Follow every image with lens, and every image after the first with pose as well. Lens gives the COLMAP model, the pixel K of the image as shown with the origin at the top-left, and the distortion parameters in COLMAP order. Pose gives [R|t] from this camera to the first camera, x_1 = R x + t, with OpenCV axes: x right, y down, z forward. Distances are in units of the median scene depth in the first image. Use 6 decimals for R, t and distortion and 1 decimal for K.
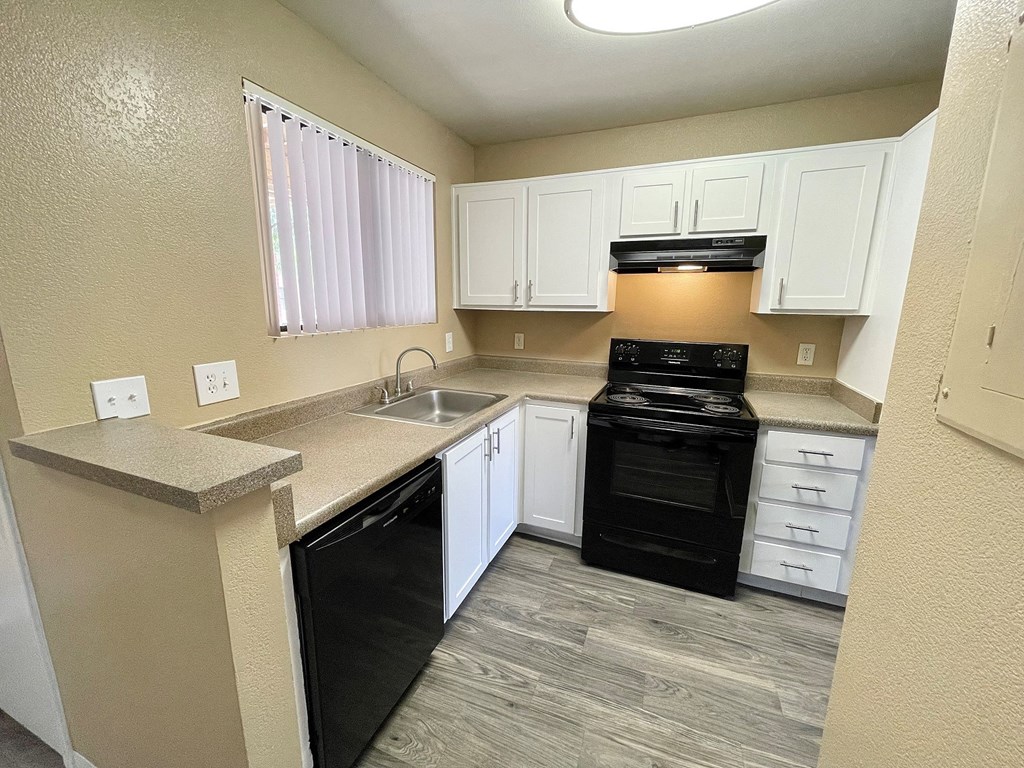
lens RADIAL K [[410.4, 0, 512.0], [0, 410.4, 384.0], [0, 0, 1]] dist [-0.002714, 0.000378]
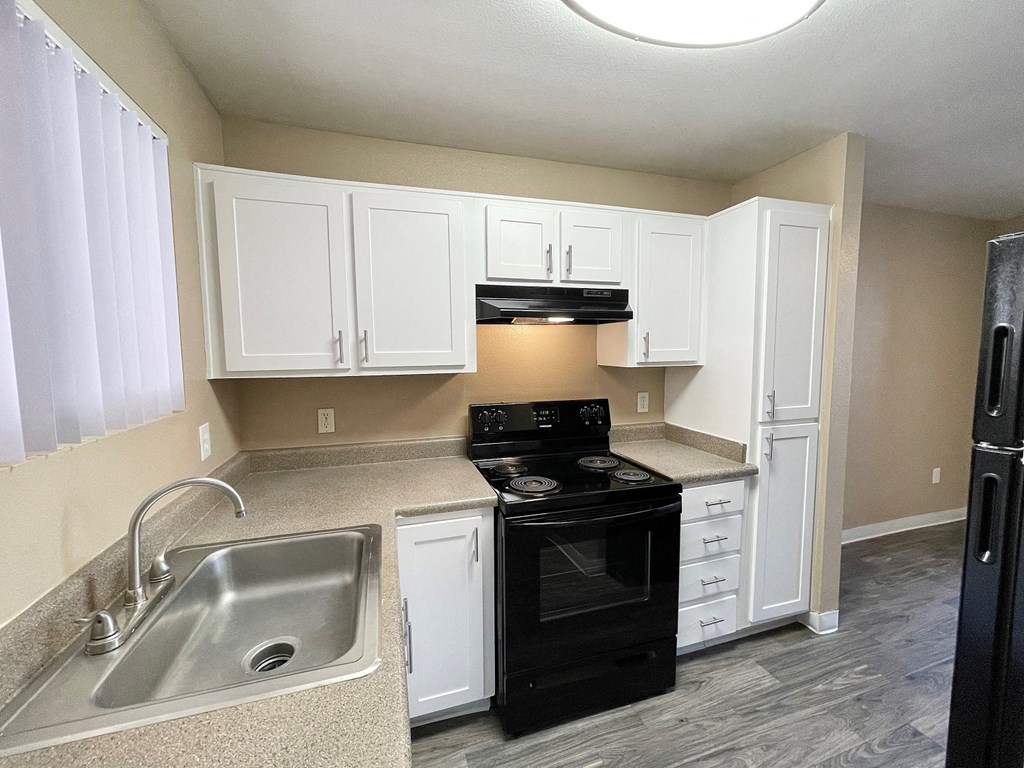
lens RADIAL K [[410.4, 0, 512.0], [0, 410.4, 384.0], [0, 0, 1]] dist [-0.002714, 0.000378]
pose [[0.775090, -0.071151, 0.627832, -0.206364], [0.141264, 0.988002, -0.062429, -0.101391], [-0.615857, 0.137078, 0.775842, 0.382429]]
